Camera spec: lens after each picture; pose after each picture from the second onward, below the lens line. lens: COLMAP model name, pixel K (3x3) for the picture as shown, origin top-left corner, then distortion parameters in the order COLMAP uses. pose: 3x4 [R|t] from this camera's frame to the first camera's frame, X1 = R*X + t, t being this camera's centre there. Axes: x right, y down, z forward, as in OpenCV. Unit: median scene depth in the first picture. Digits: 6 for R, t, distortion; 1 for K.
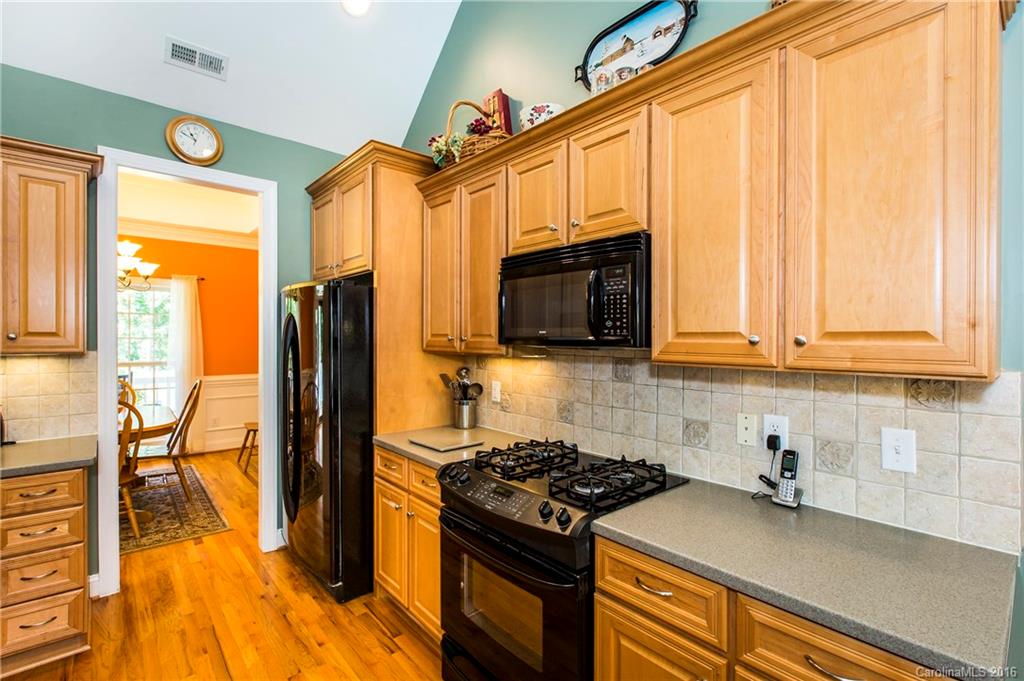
lens RADIAL K [[461.0, 0, 520.1], [0, 461.0, 340.8], [0, 0, 1]] dist [-0.001160, -0.000173]
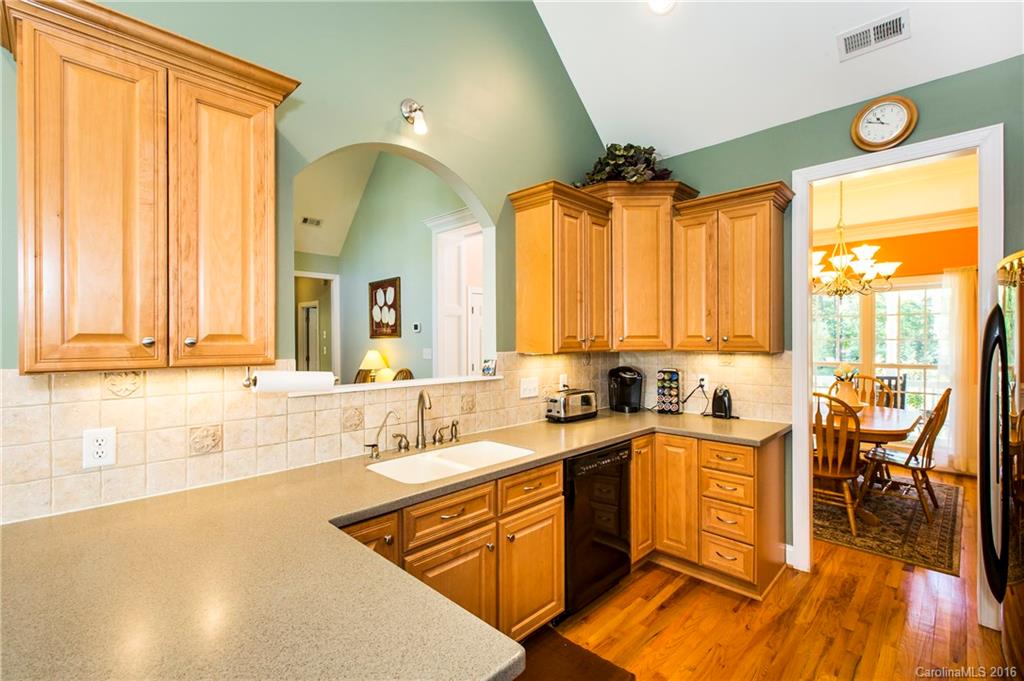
lens RADIAL K [[461.0, 0, 520.1], [0, 461.0, 340.8], [0, 0, 1]] dist [-0.001160, -0.000173]
pose [[0.069063, -0.001822, -0.997611, 0.154010], [-0.001712, 0.999997, -0.001945, 0.000267], [0.997611, 0.001842, 0.069059, 0.214376]]
